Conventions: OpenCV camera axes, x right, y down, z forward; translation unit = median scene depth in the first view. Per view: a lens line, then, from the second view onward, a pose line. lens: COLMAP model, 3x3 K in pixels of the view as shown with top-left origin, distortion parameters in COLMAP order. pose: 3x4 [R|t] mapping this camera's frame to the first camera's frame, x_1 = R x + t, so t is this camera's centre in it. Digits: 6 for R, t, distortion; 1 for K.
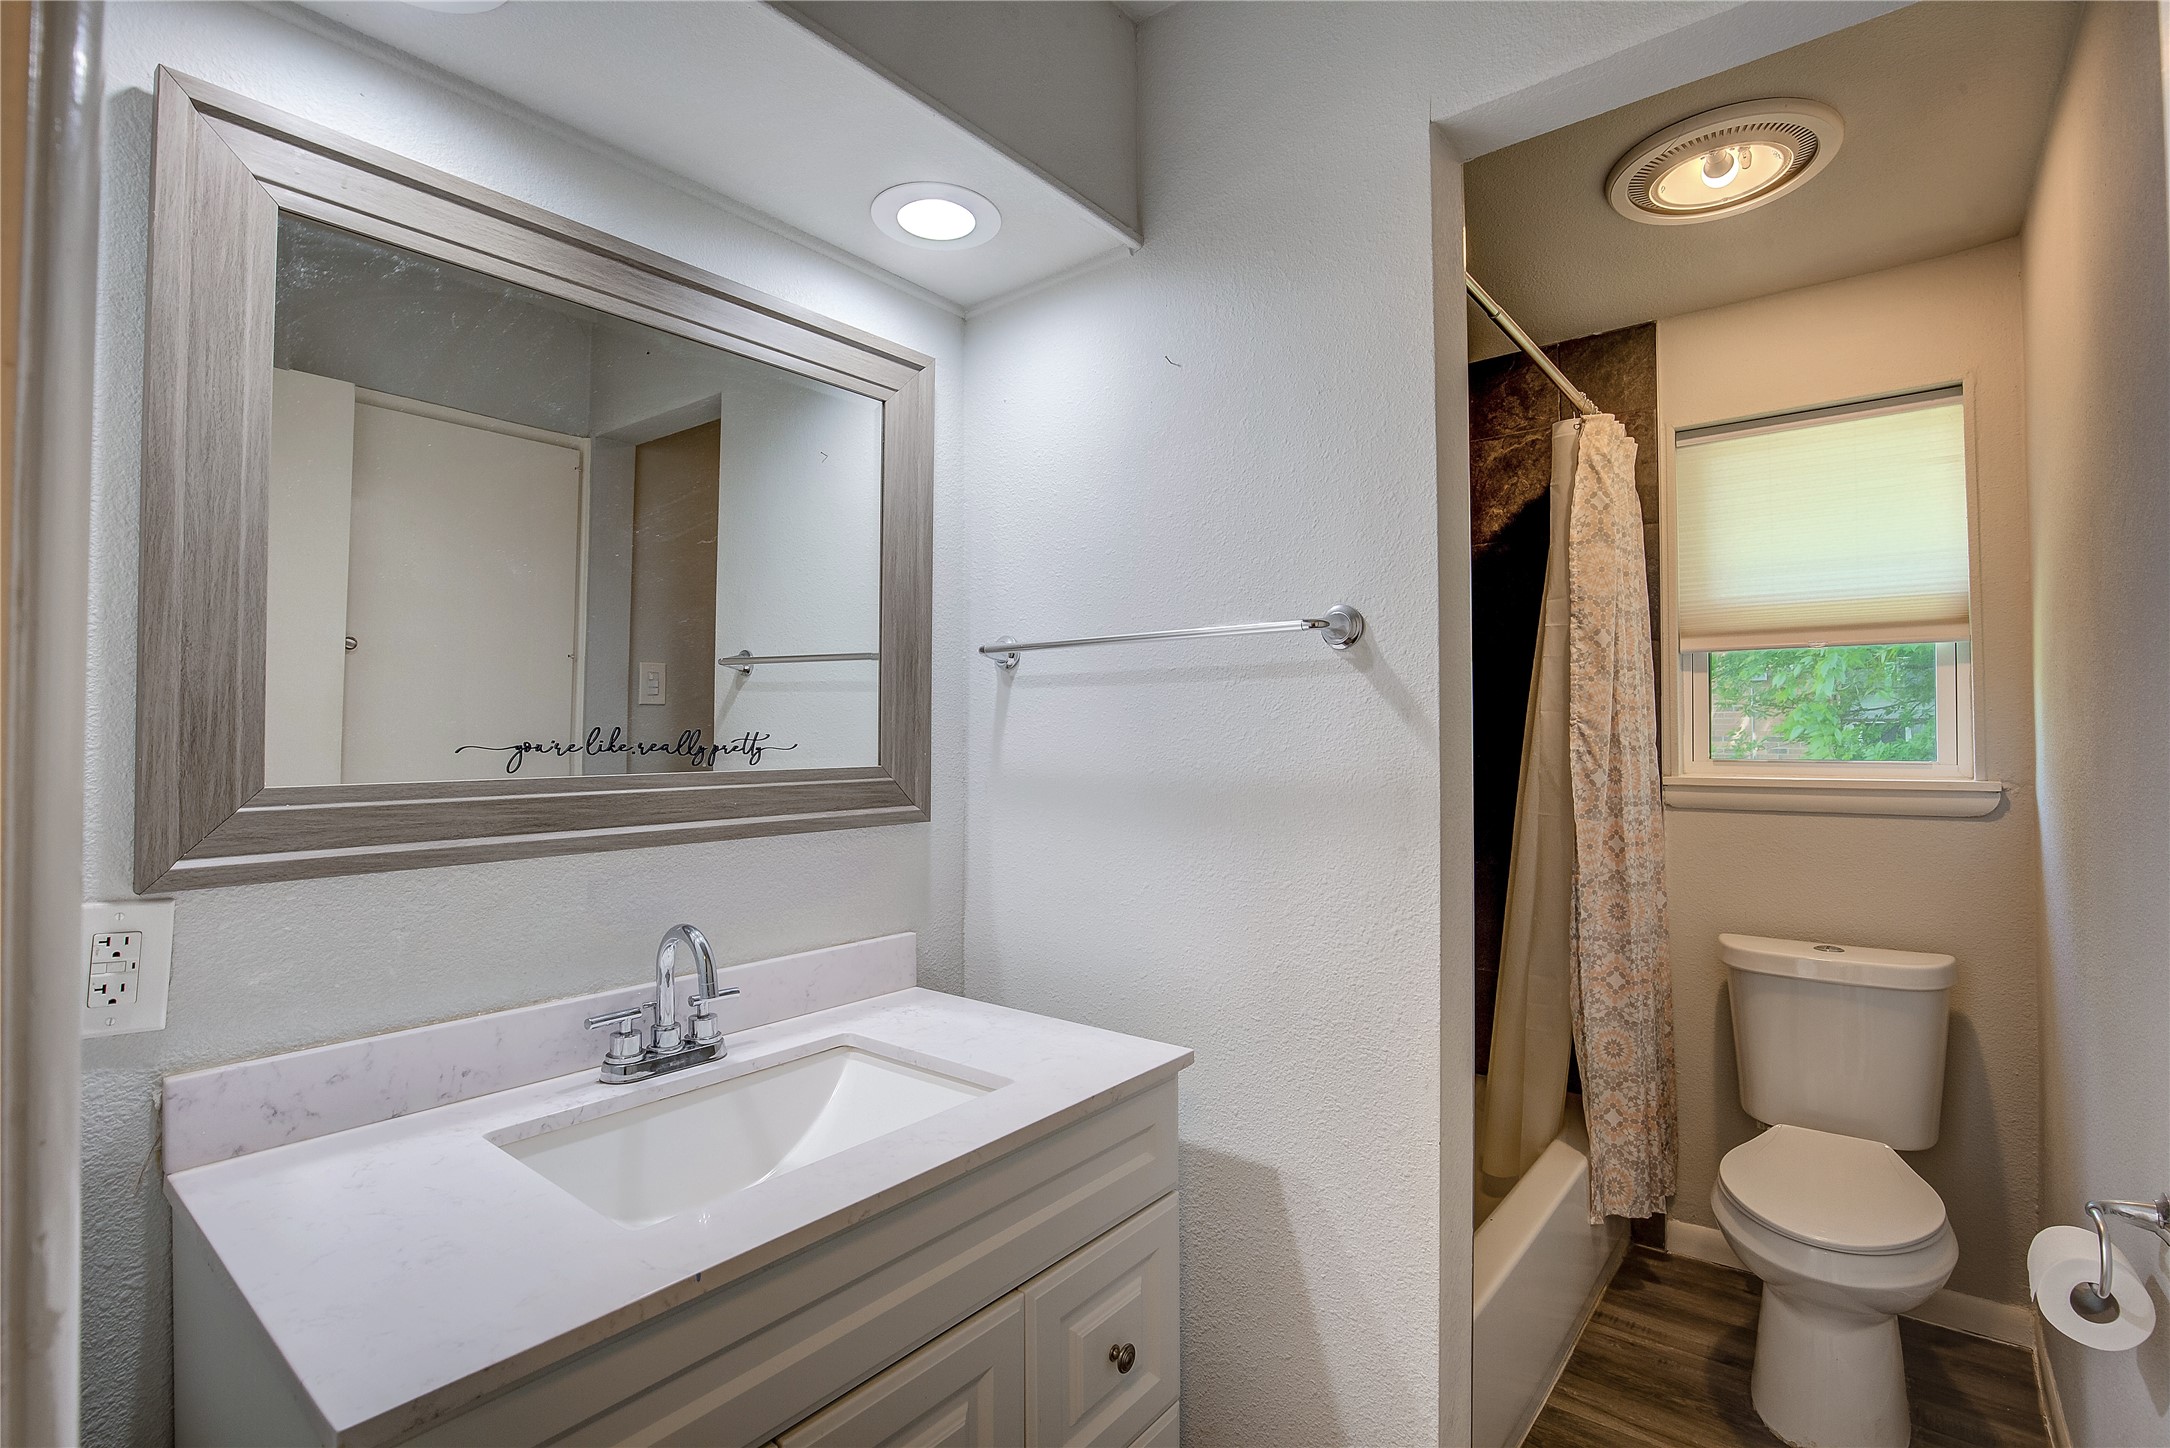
lens RADIAL K [[1004.4, 0, 1081.4], [0, 1004.4, 718.9], [0, 0, 1]] dist [-0.035642, 0.004598]
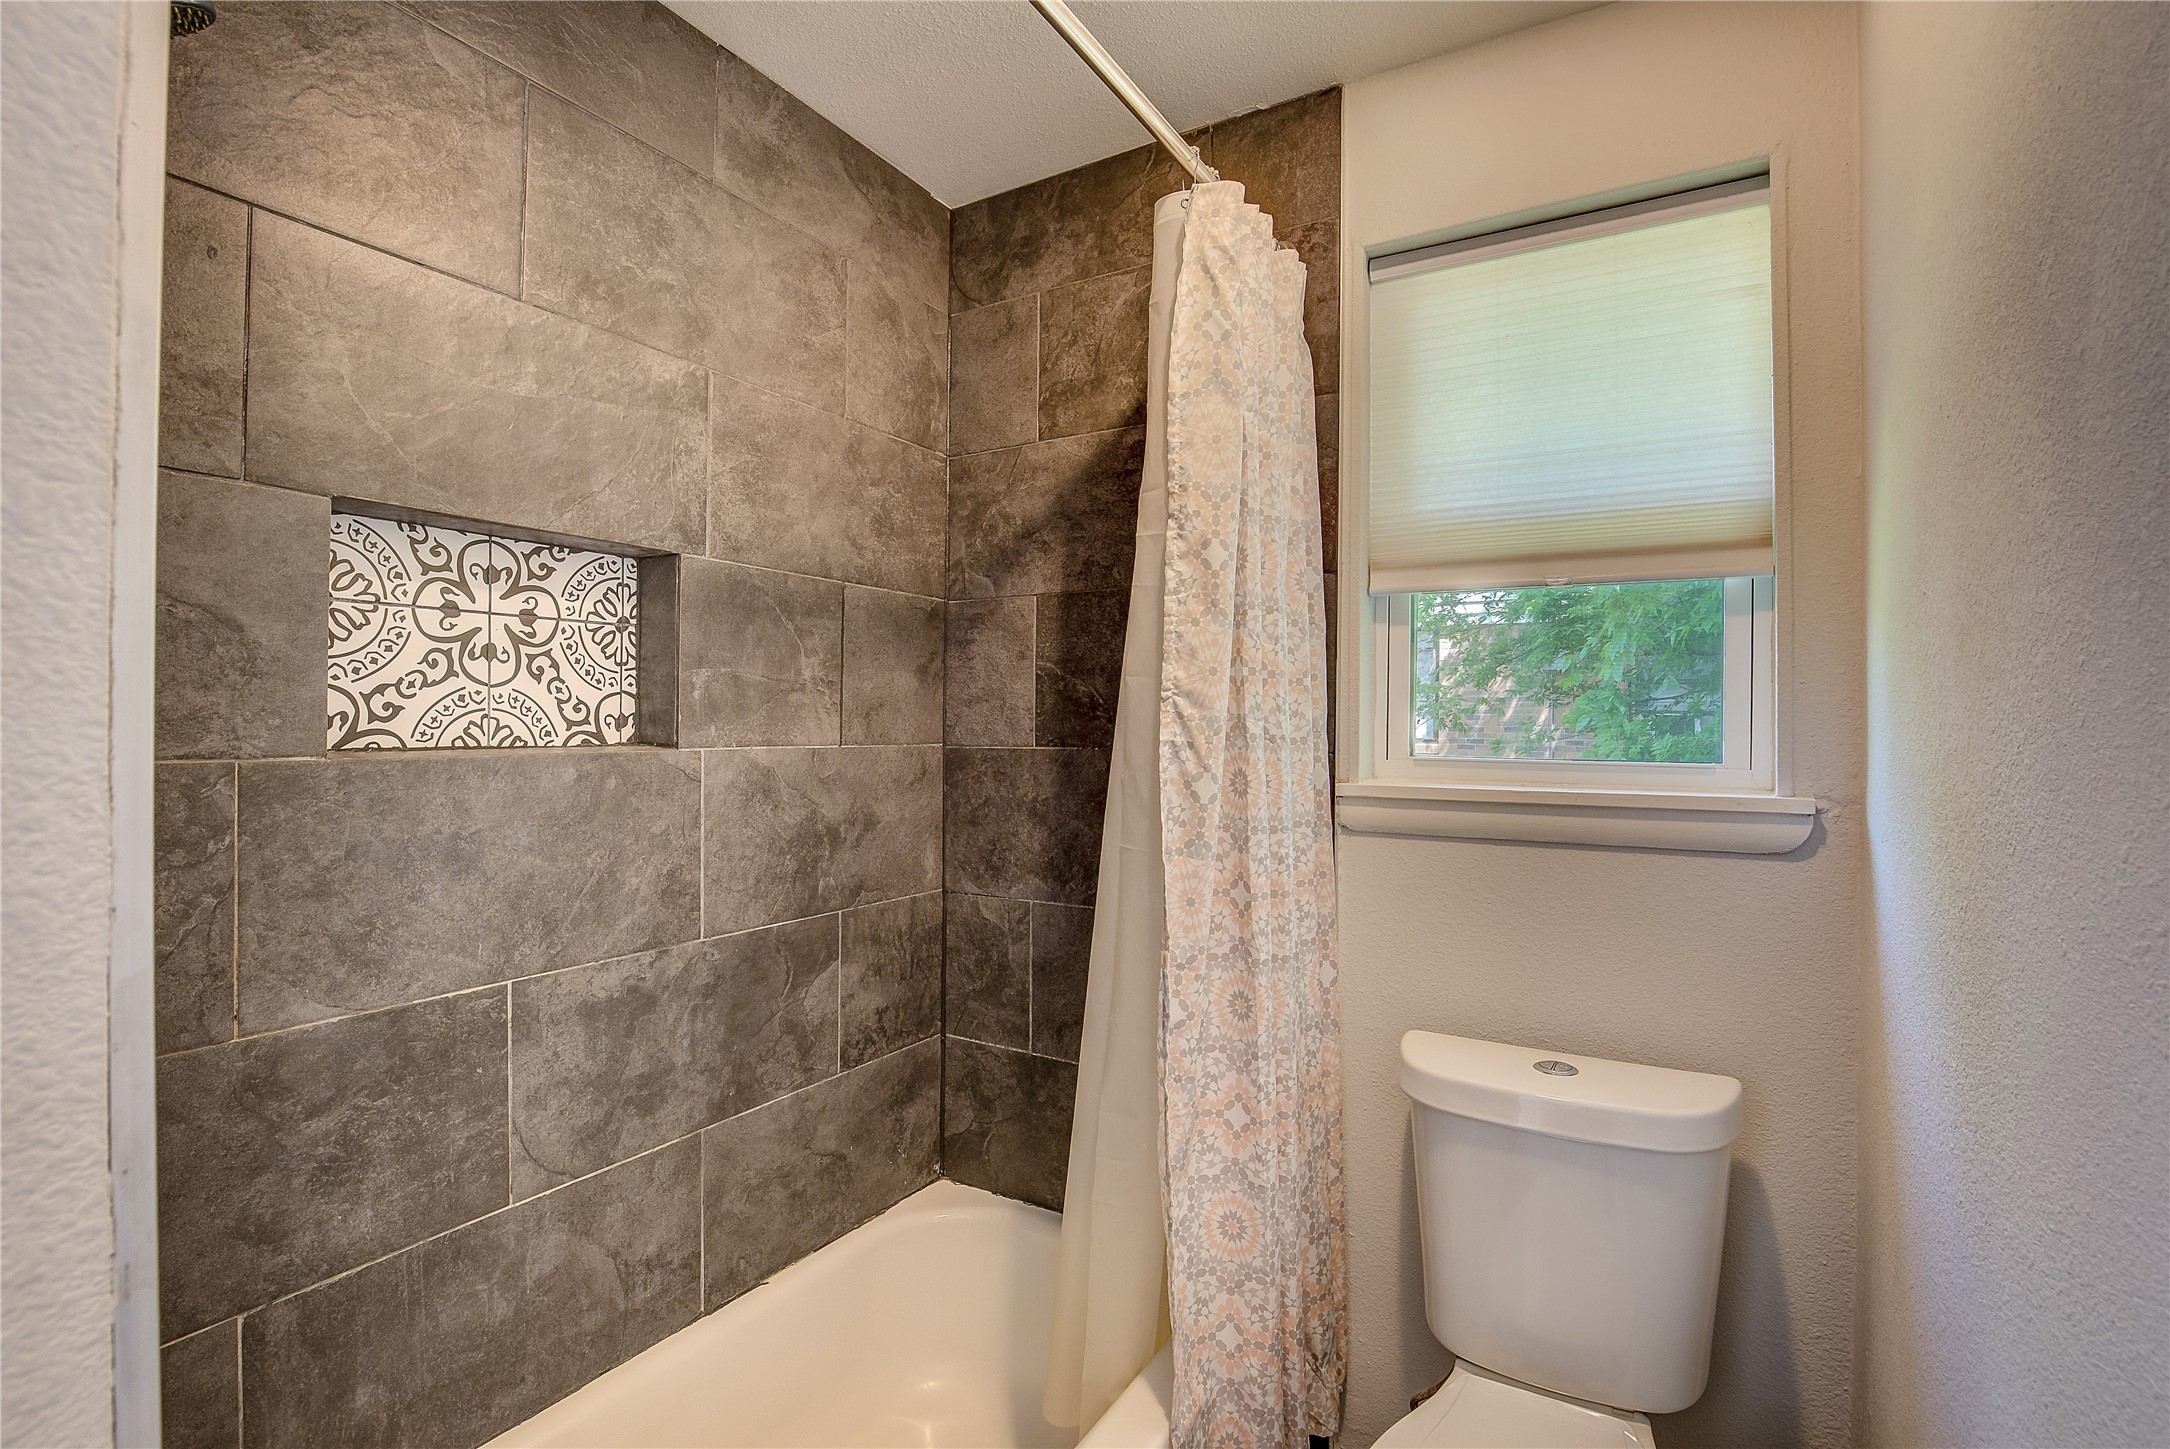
lens RADIAL K [[1004.4, 0, 1095.2], [0, 1004.4, 718.1], [0, 0, 1]] dist [-0.035642, 0.004598]
pose [[0.988474, 0.011484, 0.150954, 0.358091], [-0.013482, 0.999834, 0.012216, 0.010639], [-0.150789, -0.014110, 0.988465, 0.408546]]
